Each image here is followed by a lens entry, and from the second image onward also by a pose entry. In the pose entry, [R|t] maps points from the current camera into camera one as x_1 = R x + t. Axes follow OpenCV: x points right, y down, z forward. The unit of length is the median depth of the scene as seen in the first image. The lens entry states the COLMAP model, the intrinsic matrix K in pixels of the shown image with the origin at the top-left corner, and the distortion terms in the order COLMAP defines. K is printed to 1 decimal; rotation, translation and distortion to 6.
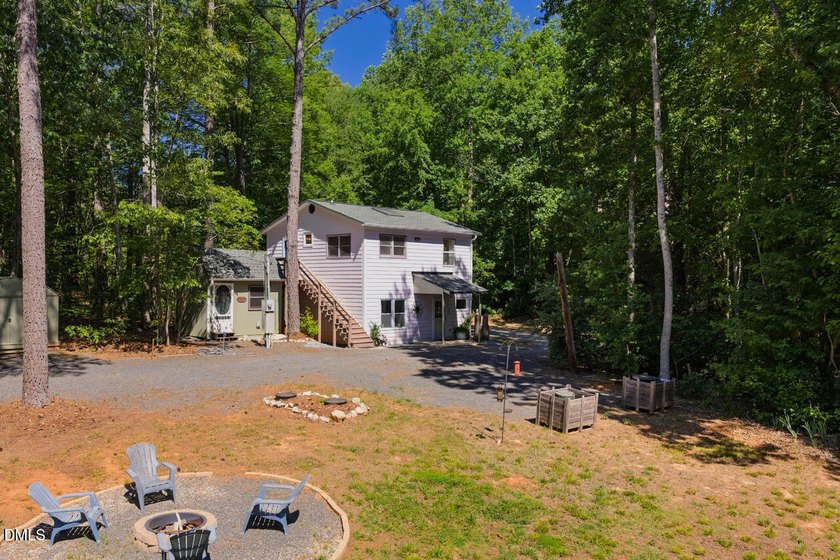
lens RADIAL K [[677.3, 0, 429.1], [0, 677.3, 288.9], [0, 0, 1]] dist [0.003194, -0.037027]
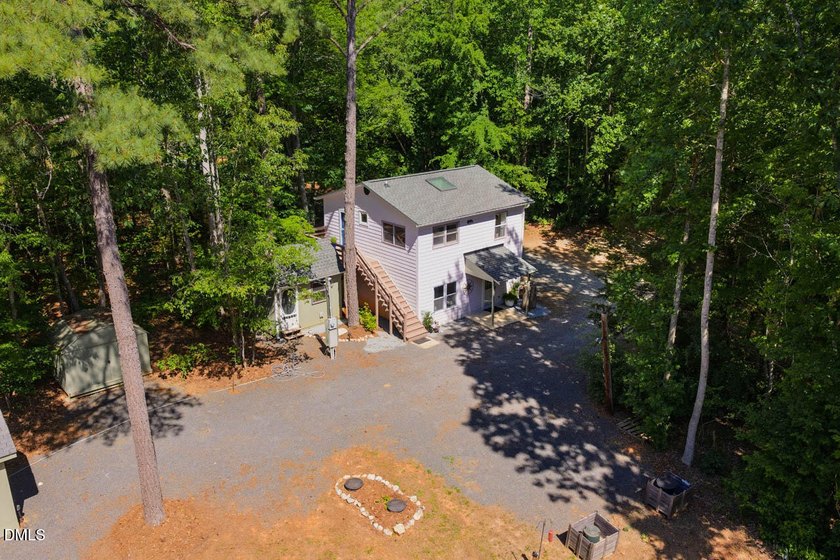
lens RADIAL K [[677.3, 0, 424.5], [0, 677.3, 285.6], [0, 0, 1]] dist [0.003194, -0.037027]
pose [[0.996663, 0.024511, -0.077865, -0.003578], [-0.000206, 0.954607, 0.297867, -0.293769], [0.081632, -0.296857, 0.951426, -0.004722]]
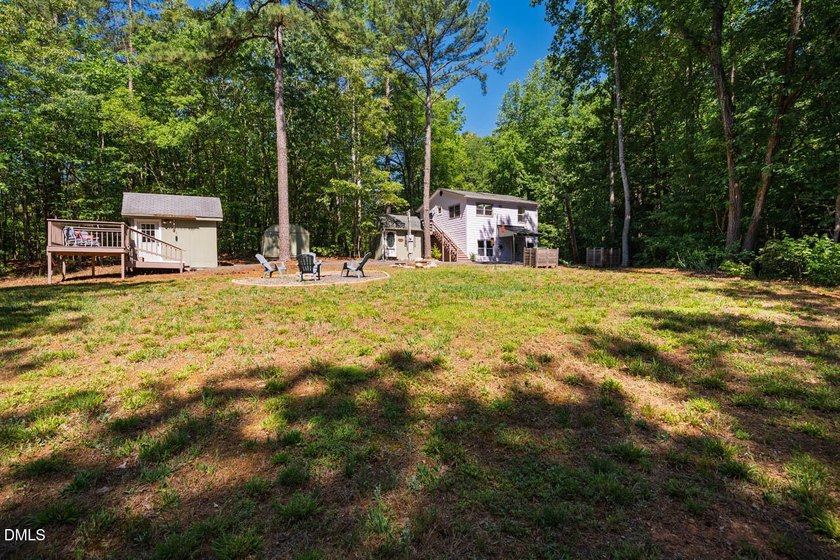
lens RADIAL K [[409.3, 0, 416.9], [0, 409.3, 276.9], [0, 0, 1]] dist [-0.014774, 0.000717]
pose [[0.946429, -0.009697, -0.322767, 0.118758], [0.008612, 0.999951, -0.004788, 0.112578], [0.322798, 0.001752, 0.946466, -0.053589]]
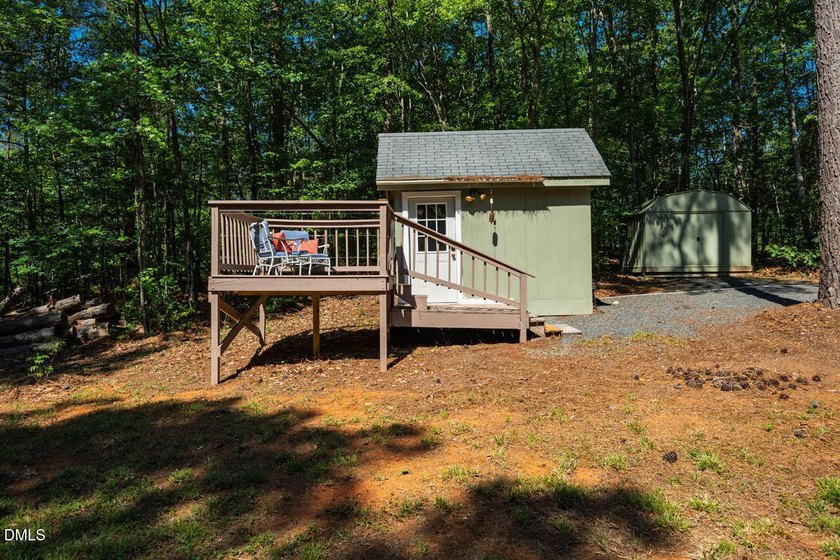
lens RADIAL K [[652.6, 0, 414.0], [0, 652.6, 276.5], [0, 0, 1]] dist [0.004356, -0.010219]
pose [[0.637855, -0.007944, -0.770115, -0.176191], [-0.002471, 0.999921, -0.012361, 0.073604], [0.770152, 0.009787, 0.637785, 0.145220]]
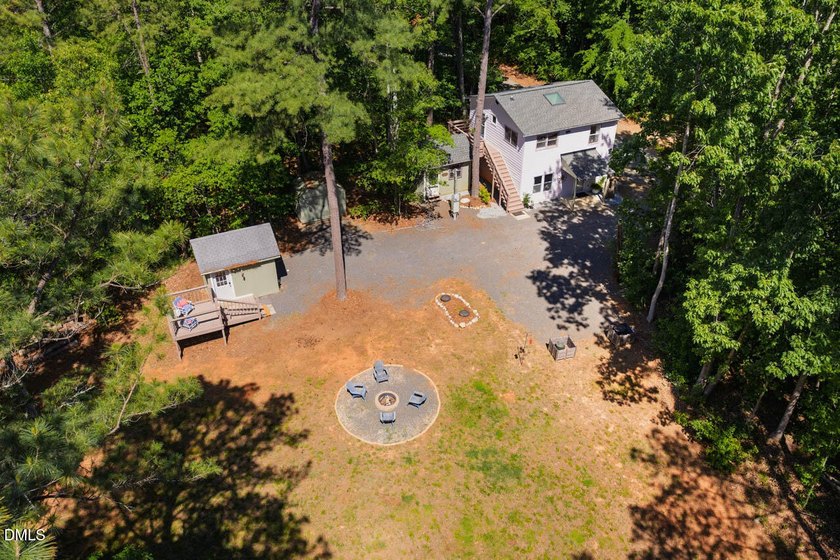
lens RADIAL K [[652.6, 0, 414.3], [0, 652.6, 275.2], [0, 0, 1]] dist [0.004356, -0.010219]
pose [[0.922702, 0.203272, -0.327569, 0.198097], [0.000460, 0.849113, 0.528211, -0.552683], [0.385514, -0.487532, 0.783385, -0.339573]]
